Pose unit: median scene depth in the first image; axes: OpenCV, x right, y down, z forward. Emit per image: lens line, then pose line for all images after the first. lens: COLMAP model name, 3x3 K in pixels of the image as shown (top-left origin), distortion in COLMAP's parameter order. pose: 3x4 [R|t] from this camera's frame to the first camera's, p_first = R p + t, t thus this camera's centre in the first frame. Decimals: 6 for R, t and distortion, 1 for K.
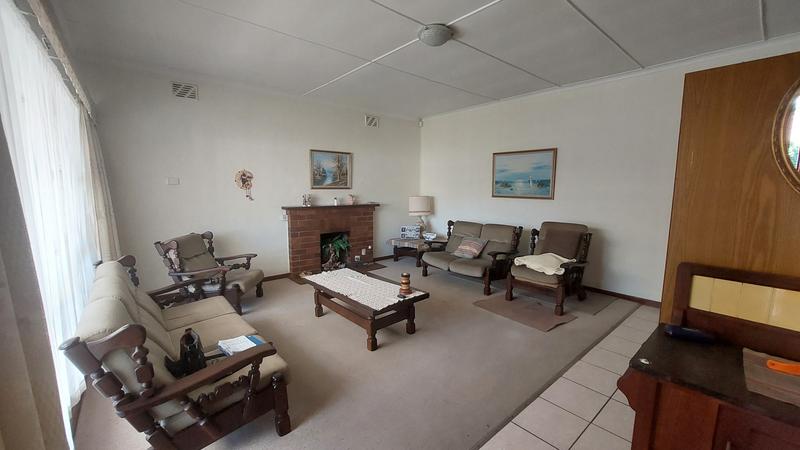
lens RADIAL K [[318.4, 0, 401.4], [0, 318.4, 227.4], [0, 0, 1]] dist [-0.028931, 0.001191]
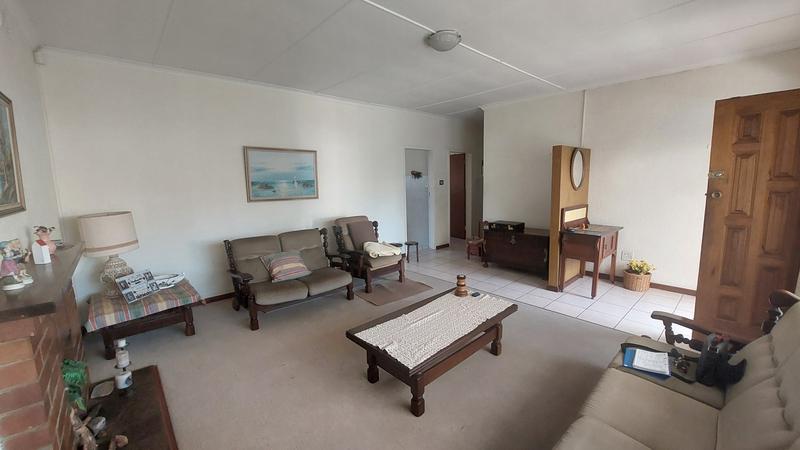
lens RADIAL K [[318.4, 0, 402.1], [0, 318.4, 221.9], [0, 0, 1]] dist [-0.028931, 0.001191]
pose [[-0.039198, -0.131188, 0.990582, -0.545199], [0.143890, 0.980271, 0.135517, -0.104201], [-0.988817, 0.147847, -0.019548, 0.677990]]
